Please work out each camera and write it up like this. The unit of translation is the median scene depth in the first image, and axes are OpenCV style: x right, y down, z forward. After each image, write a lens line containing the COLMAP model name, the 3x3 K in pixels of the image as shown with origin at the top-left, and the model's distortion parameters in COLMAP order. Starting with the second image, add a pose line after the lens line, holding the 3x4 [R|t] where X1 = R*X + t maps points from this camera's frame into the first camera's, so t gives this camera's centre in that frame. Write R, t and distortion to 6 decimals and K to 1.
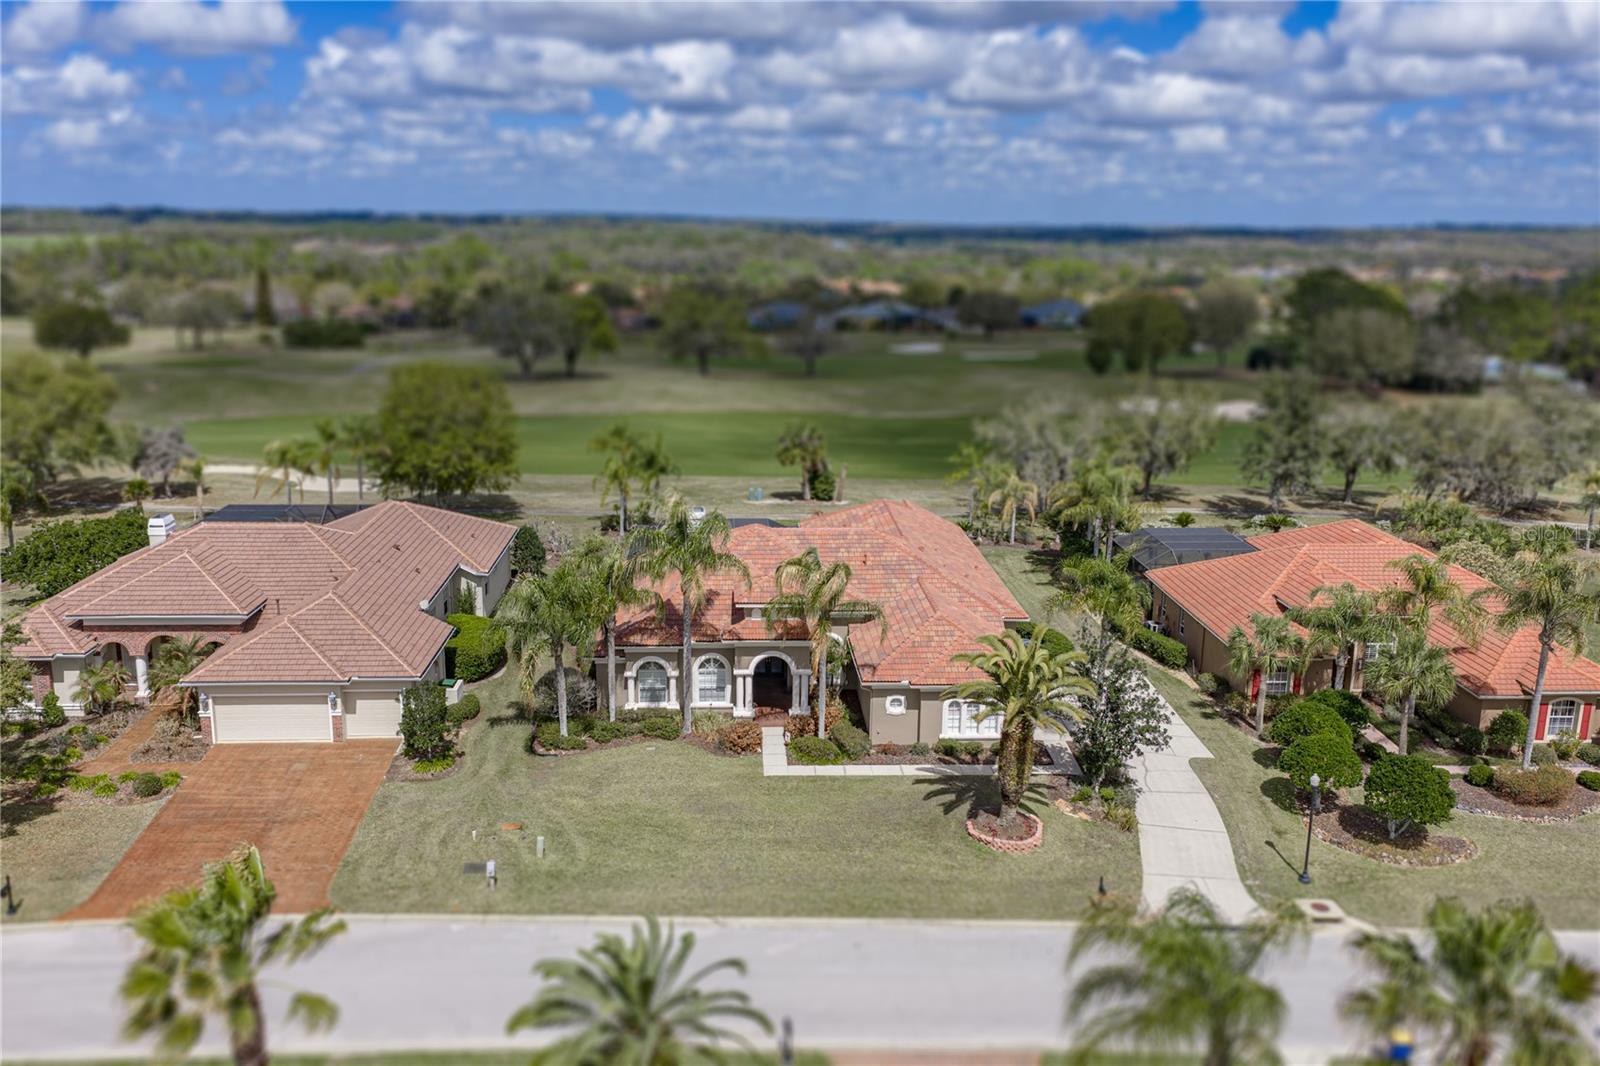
lens RADIAL K [[1327.0, 0, 841.0], [0, 1327.0, 535.6], [0, 0, 1]] dist [0.051005, -0.044555]
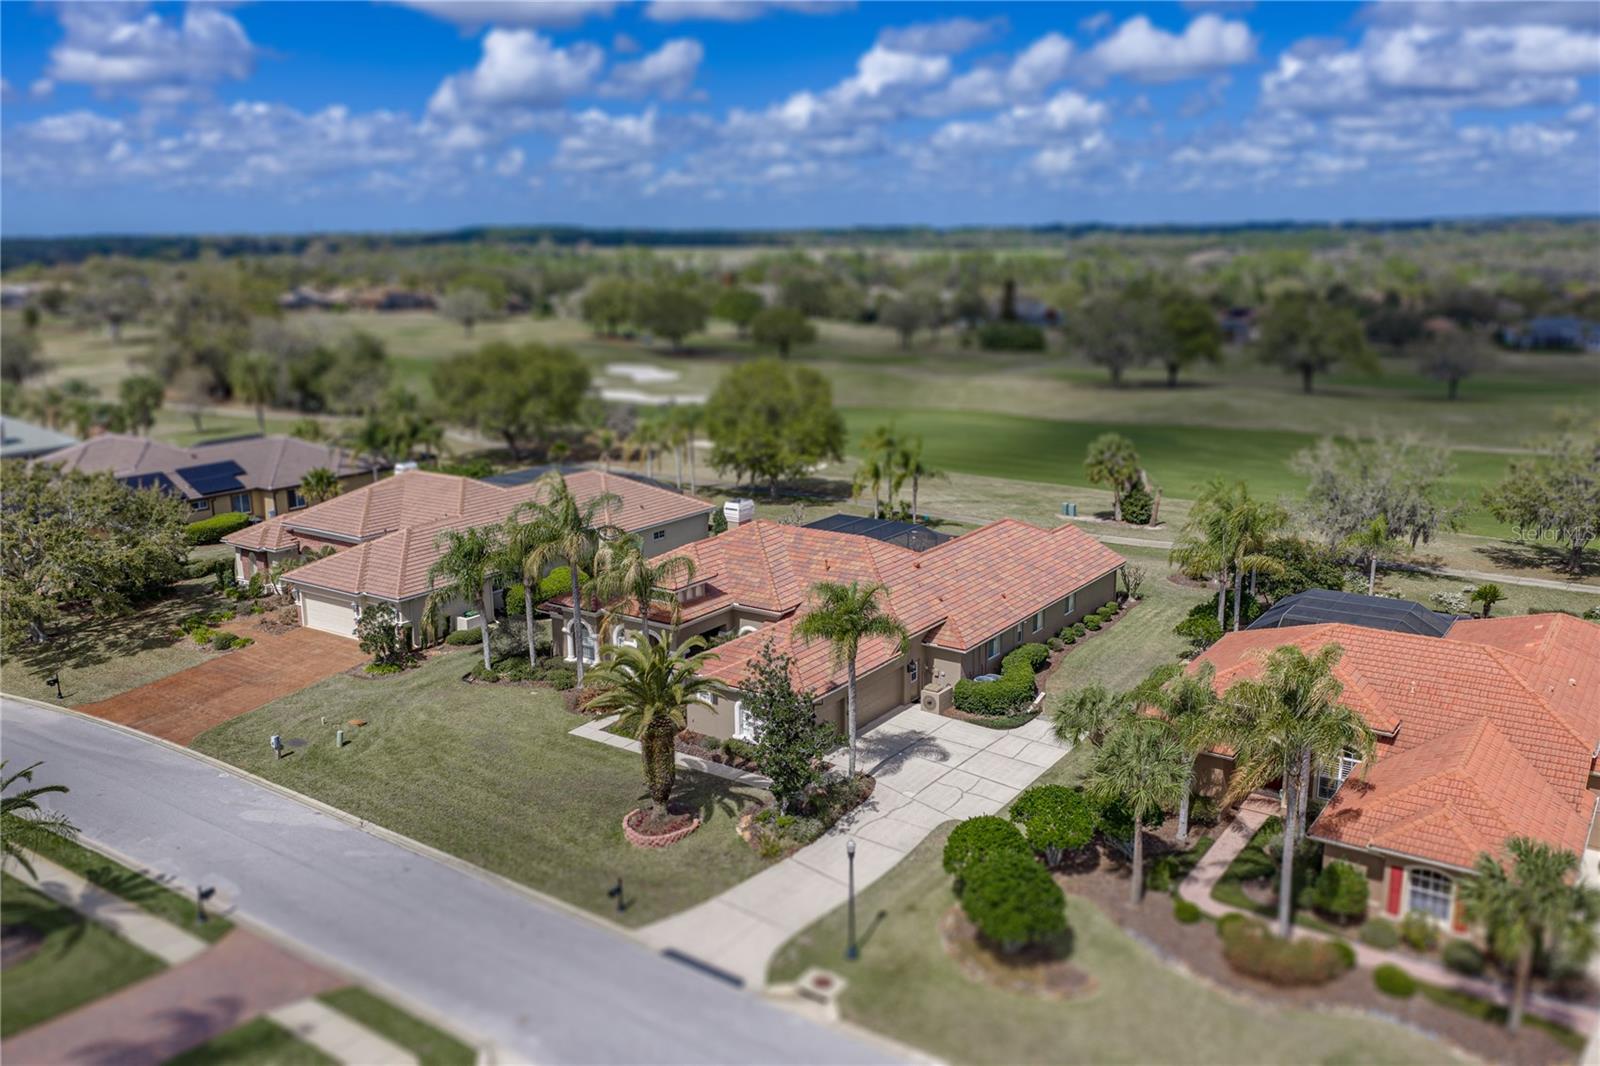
lens RADIAL K [[1327.0, 0, 841.0], [0, 1327.0, 535.6], [0, 0, 1]] dist [0.051005, -0.044555]
pose [[0.793625, 0.117803, -0.596894, 0.725920], [-0.121648, 0.991990, 0.034036, -0.045907], [0.596122, 0.045599, 0.801598, 0.221696]]
